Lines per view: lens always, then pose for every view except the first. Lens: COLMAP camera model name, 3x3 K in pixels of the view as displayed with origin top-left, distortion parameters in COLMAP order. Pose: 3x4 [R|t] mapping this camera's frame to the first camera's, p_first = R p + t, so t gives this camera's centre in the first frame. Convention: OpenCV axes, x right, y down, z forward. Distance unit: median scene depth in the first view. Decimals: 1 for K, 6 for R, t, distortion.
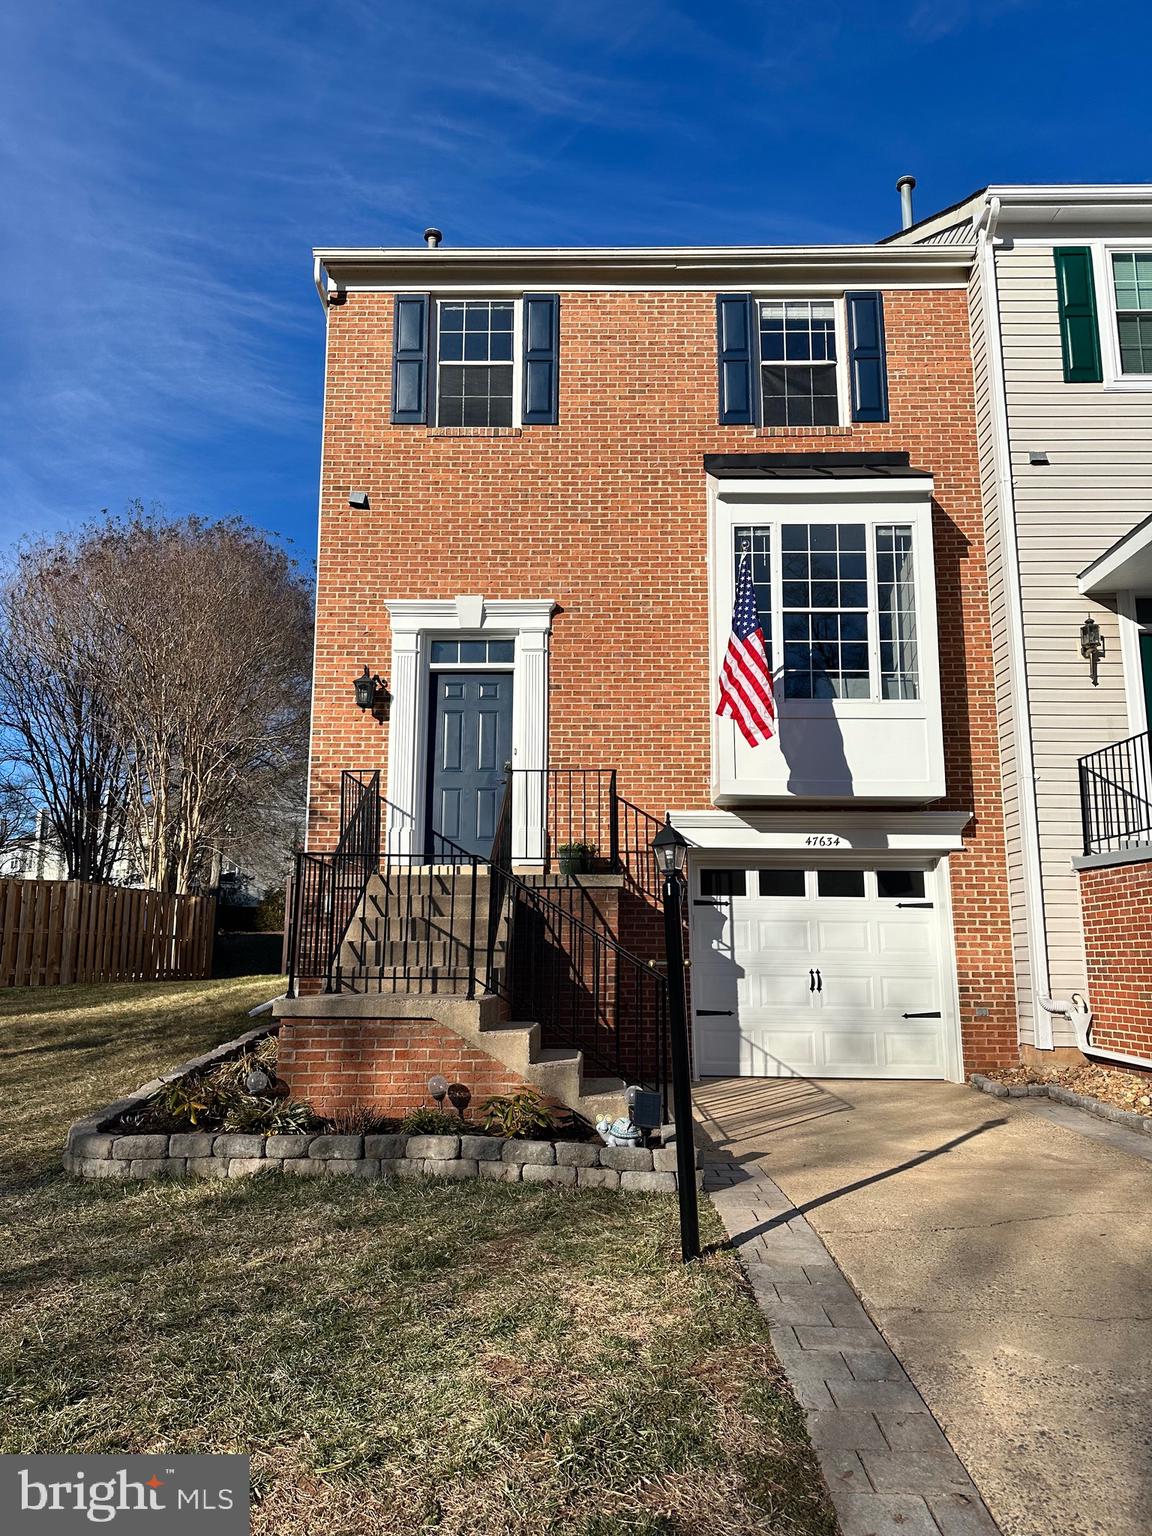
lens RADIAL K [[1035.7, 0, 576.0], [0, 1035.7, 768.0], [0, 0, 1]] dist [0.182026, -0.258748]
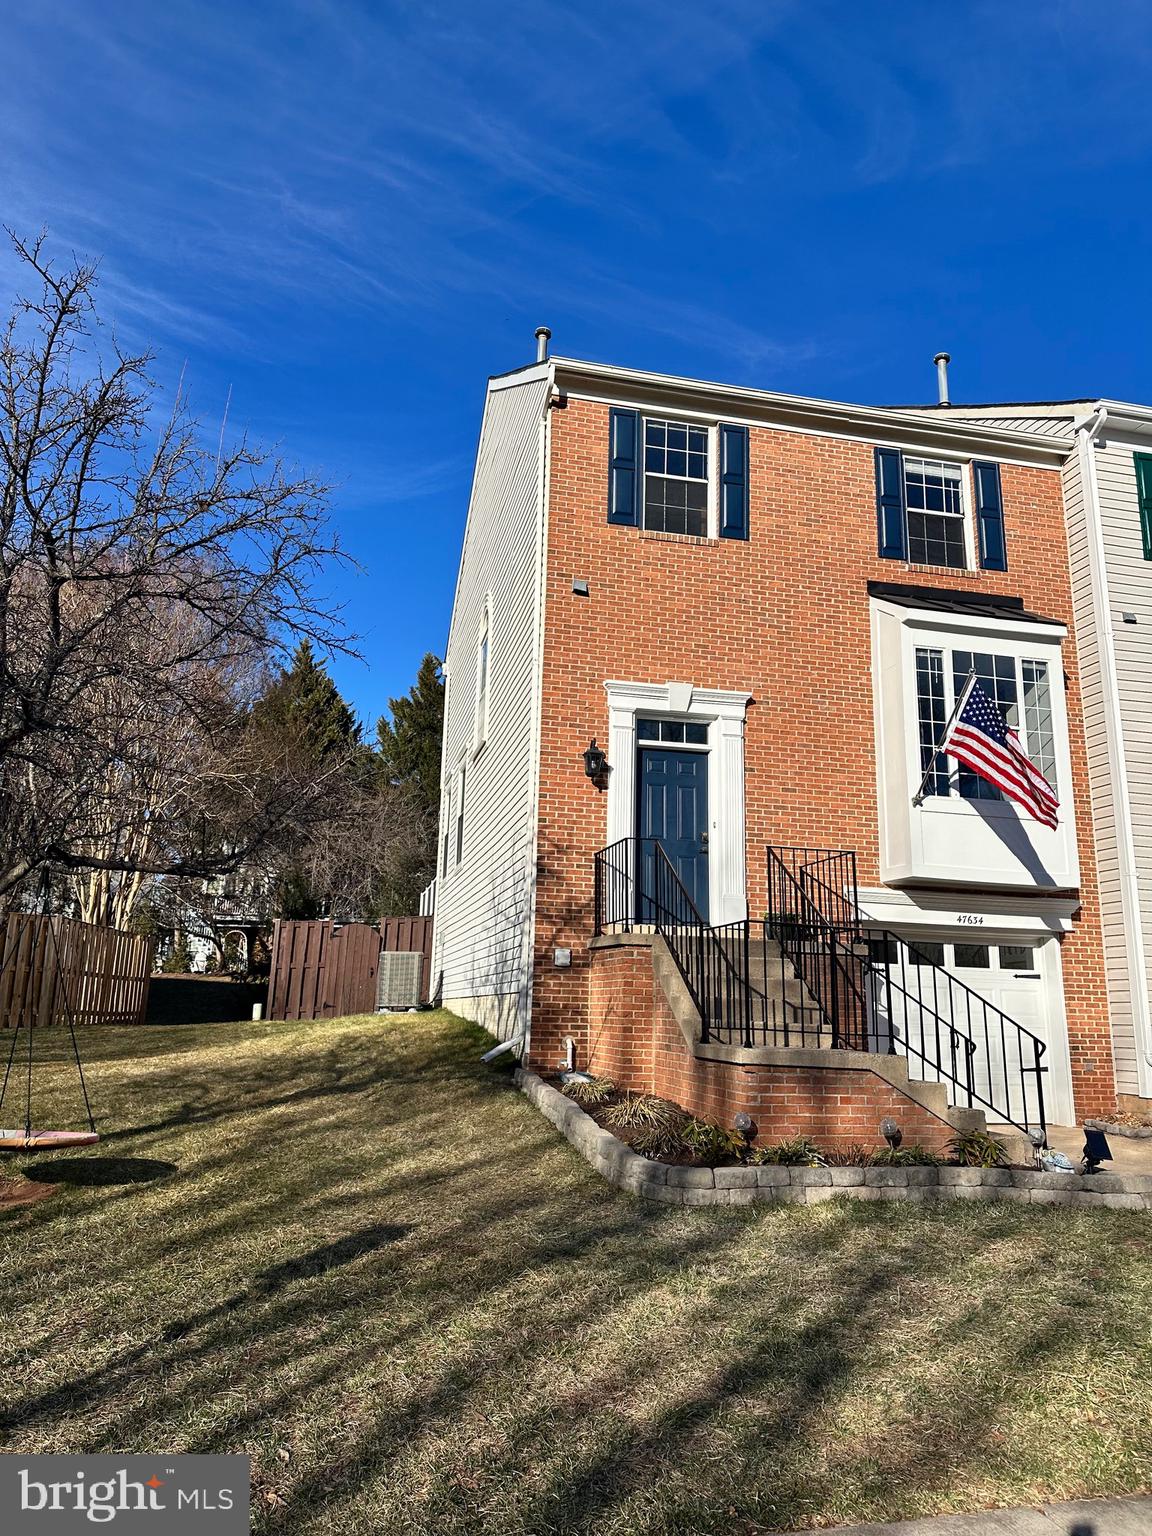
lens RADIAL K [[1035.7, 0, 576.0], [0, 1035.7, 768.0], [0, 0, 1]] dist [0.182026, -0.258748]
pose [[0.969708, 0.074164, 0.232735, -0.460198], [-0.063812, 0.996621, -0.051710, -0.009333], [-0.235784, 0.035292, 0.971164, -0.053590]]
